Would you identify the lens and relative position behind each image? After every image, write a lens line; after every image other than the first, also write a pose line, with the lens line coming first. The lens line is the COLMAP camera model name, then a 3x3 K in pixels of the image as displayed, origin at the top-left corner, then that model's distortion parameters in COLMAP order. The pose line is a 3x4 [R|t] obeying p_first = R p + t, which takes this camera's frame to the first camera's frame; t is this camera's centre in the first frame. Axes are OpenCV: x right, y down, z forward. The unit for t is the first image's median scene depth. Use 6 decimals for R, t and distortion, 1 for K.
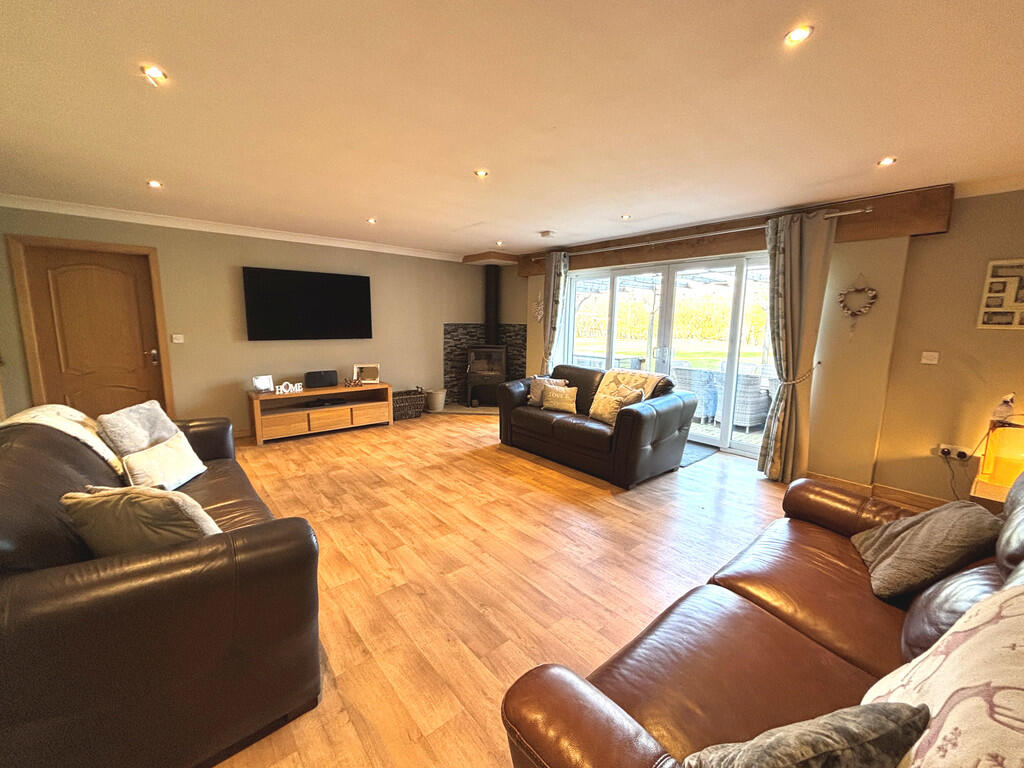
lens RADIAL K [[411.8, 0, 510.0], [0, 411.8, 381.7], [0, 0, 1]] dist [-0.001331, -0.000090]
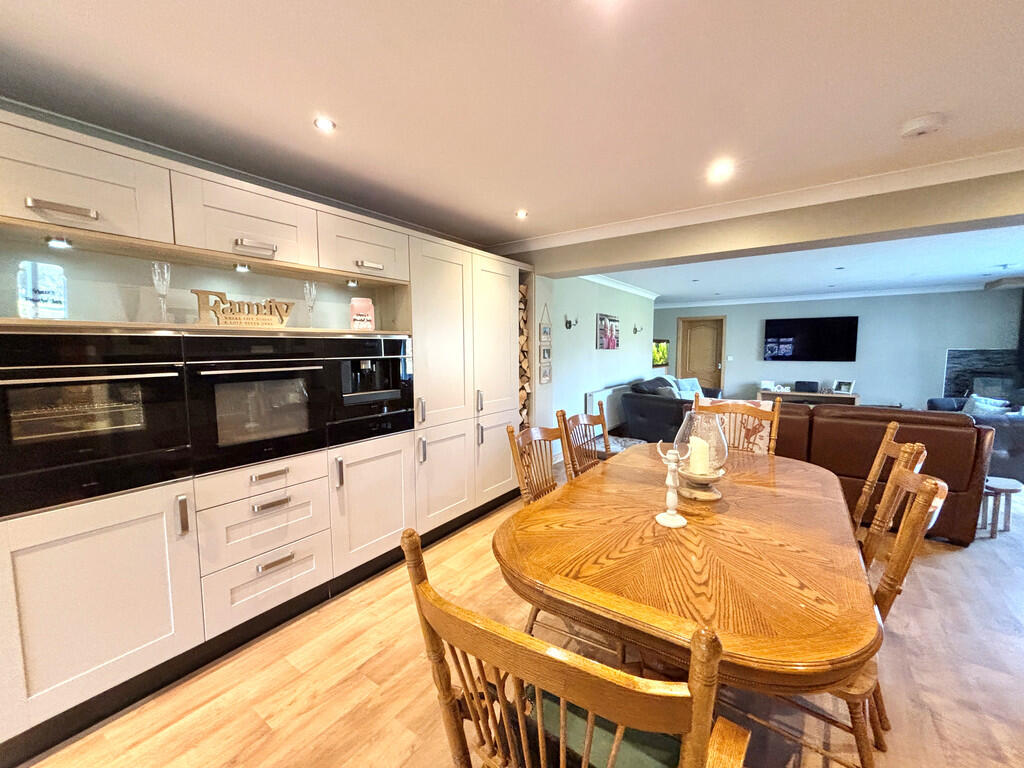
lens RADIAL K [[411.8, 0, 513.2], [0, 411.8, 383.7], [0, 0, 1]] dist [-0.001331, -0.000090]
pose [[0.249699, 0.066891, -0.966010, 0.710627], [-0.132425, 0.990597, 0.034364, 0.071019], [0.959226, 0.119344, 0.256210, -0.419614]]
